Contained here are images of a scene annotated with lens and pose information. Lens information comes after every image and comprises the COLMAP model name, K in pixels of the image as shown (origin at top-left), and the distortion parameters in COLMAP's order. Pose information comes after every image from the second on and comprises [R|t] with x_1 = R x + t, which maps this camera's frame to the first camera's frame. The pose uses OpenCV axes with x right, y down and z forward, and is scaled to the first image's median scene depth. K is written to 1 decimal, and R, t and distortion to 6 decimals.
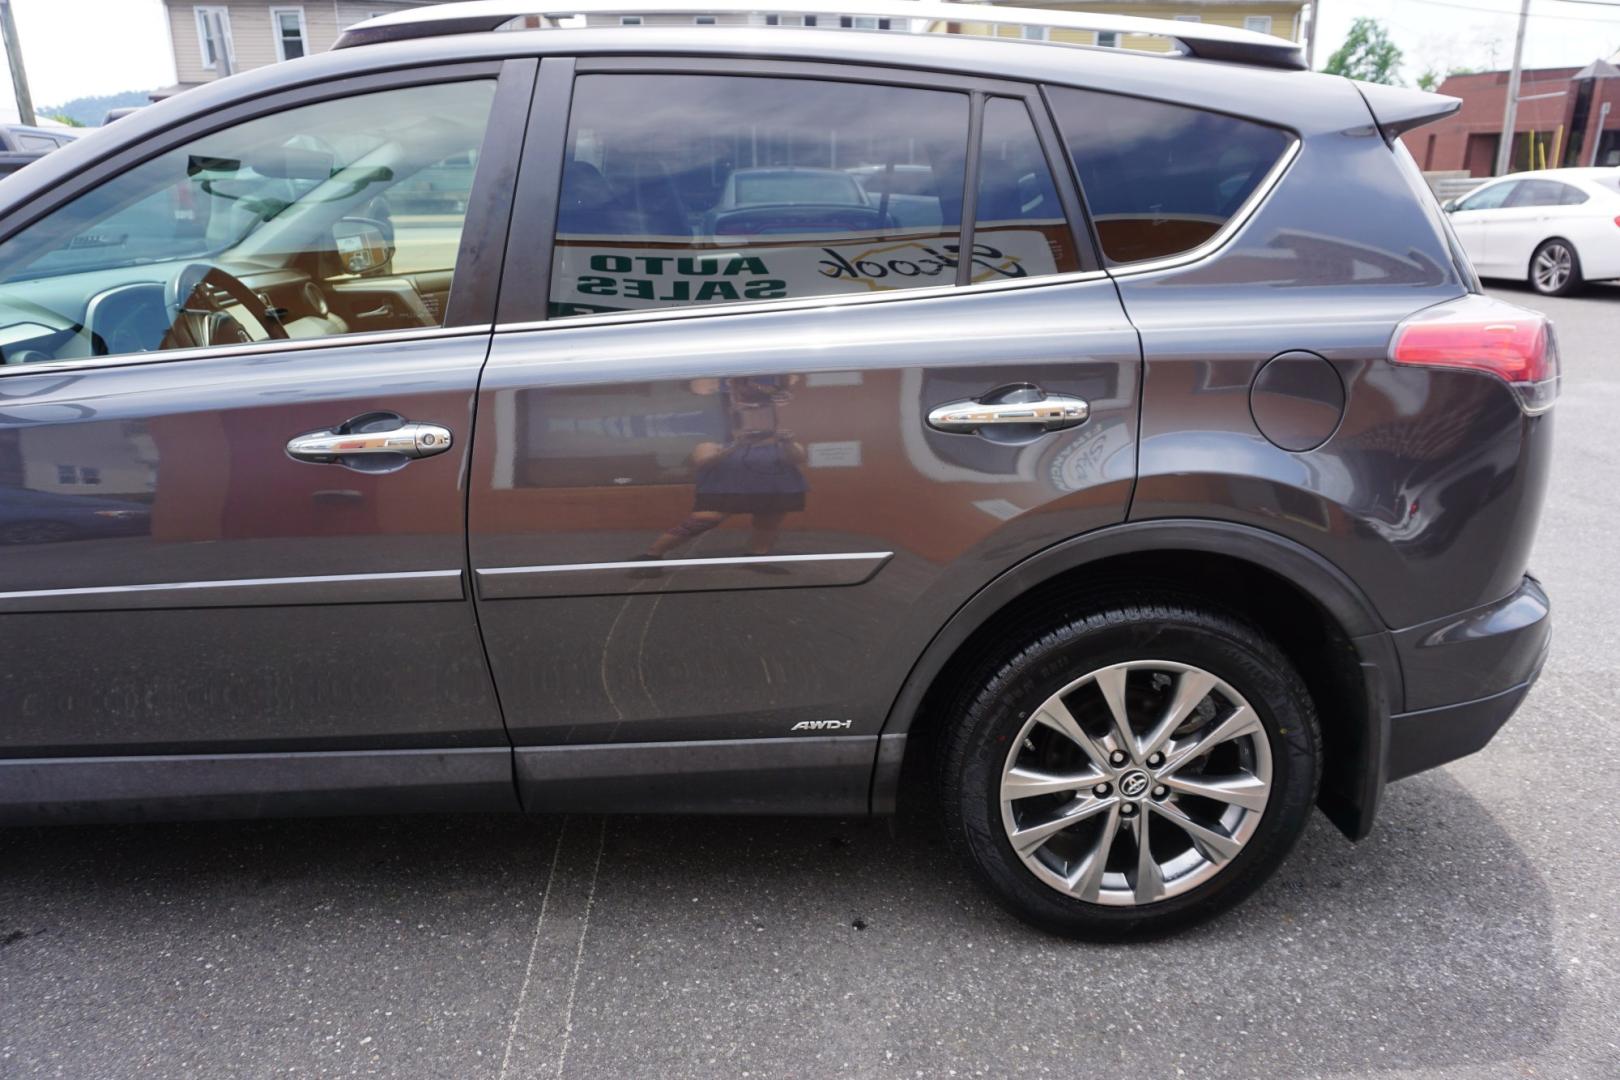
lens RADIAL K [[1087.0, 0, 805.2], [0, 1087.0, 532.4], [0, 0, 1]] dist [-0.045035, 0.033288]
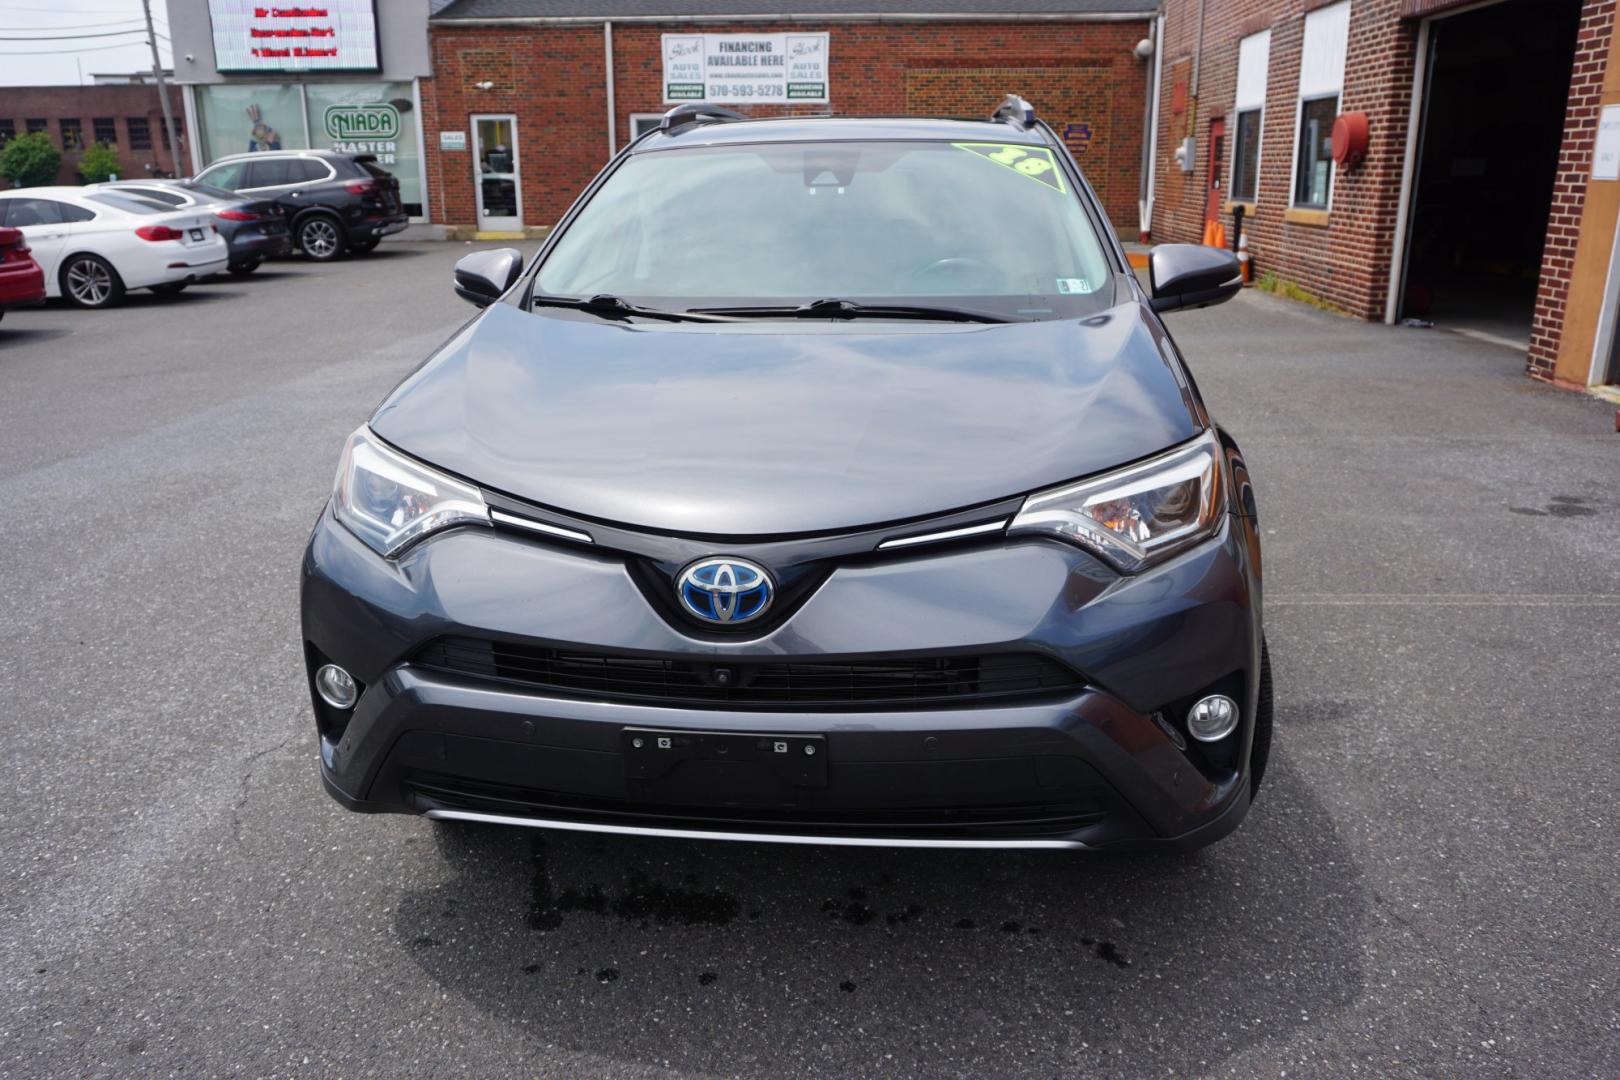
lens RADIAL K [[1227.6, 0, 799.5], [0, 1227.6, 529.1], [0, 0, 1]] dist [-0.037404, 0.037793]
pose [[0.145379, -0.273904, 0.950706, -2.440083], [0.324045, 0.921095, 0.215821, -0.372849], [-0.934805, 0.276696, 0.222665, 1.045097]]
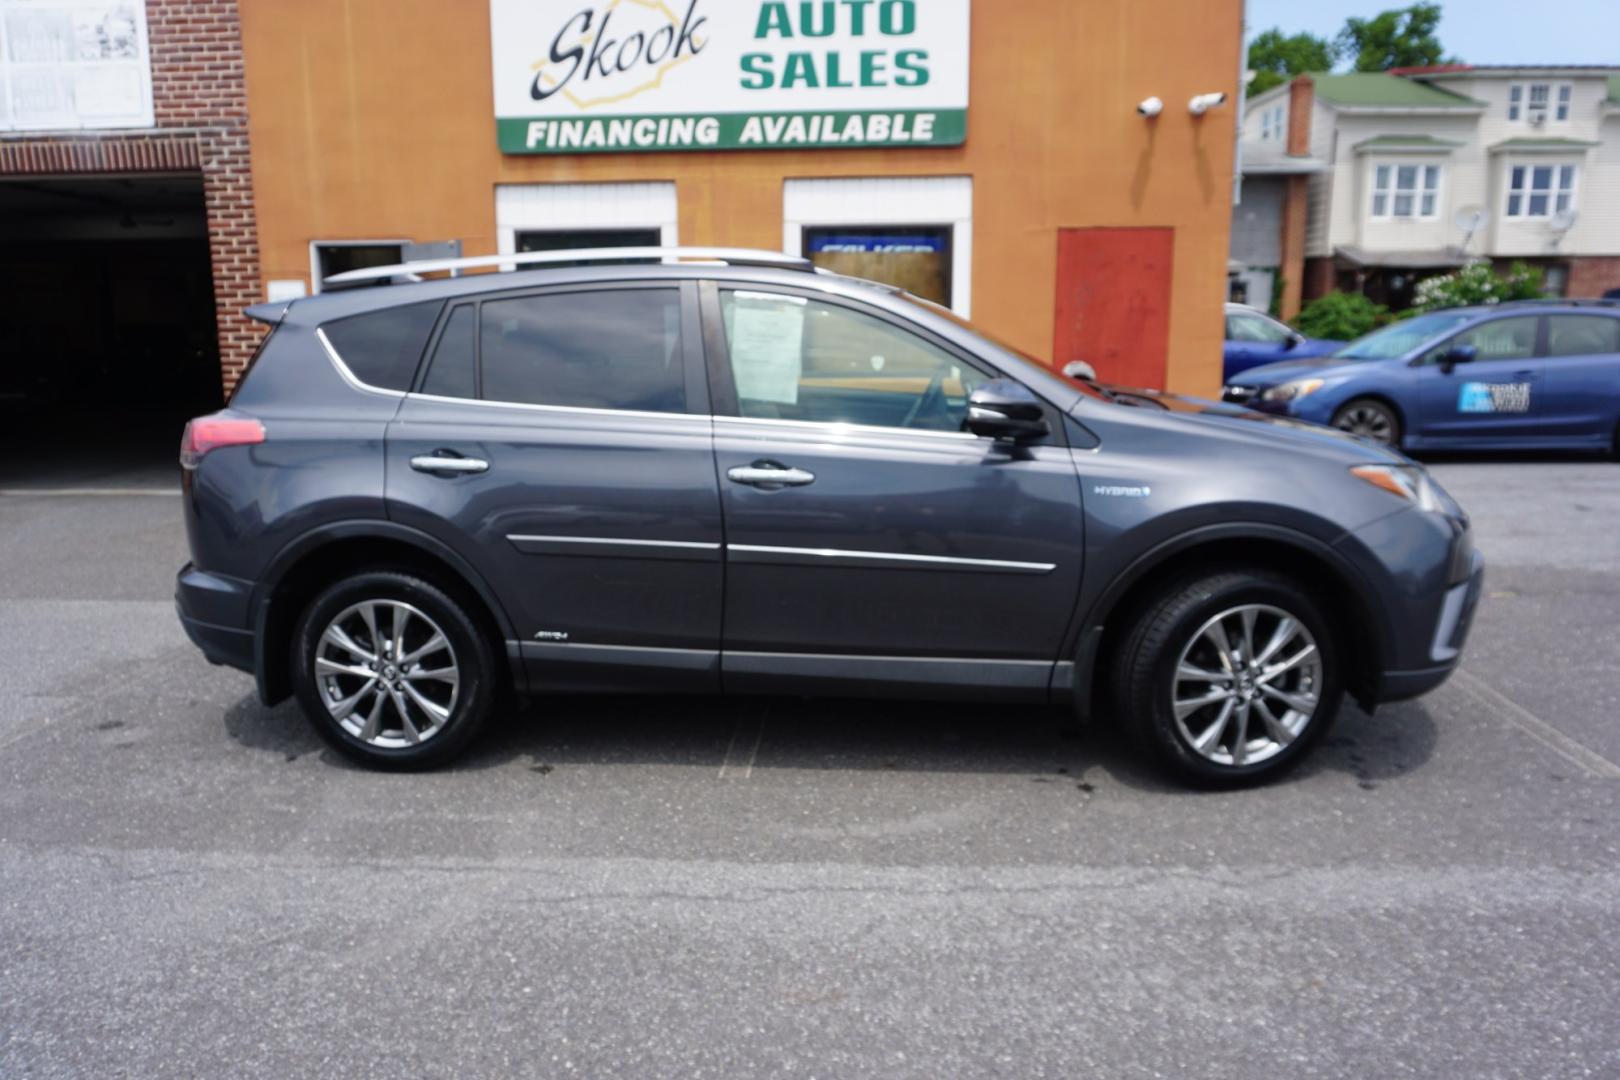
lens RADIAL K [[1087.0, 0, 803.5], [0, 1087.0, 536.7], [0, 0, 1]] dist [-0.045035, 0.033288]
pose [[-0.991049, -0.007181, 0.133303, -0.664541], [0.060174, 0.867325, 0.494092, -1.121498], [-0.119165, 0.497691, -0.859130, 3.277853]]
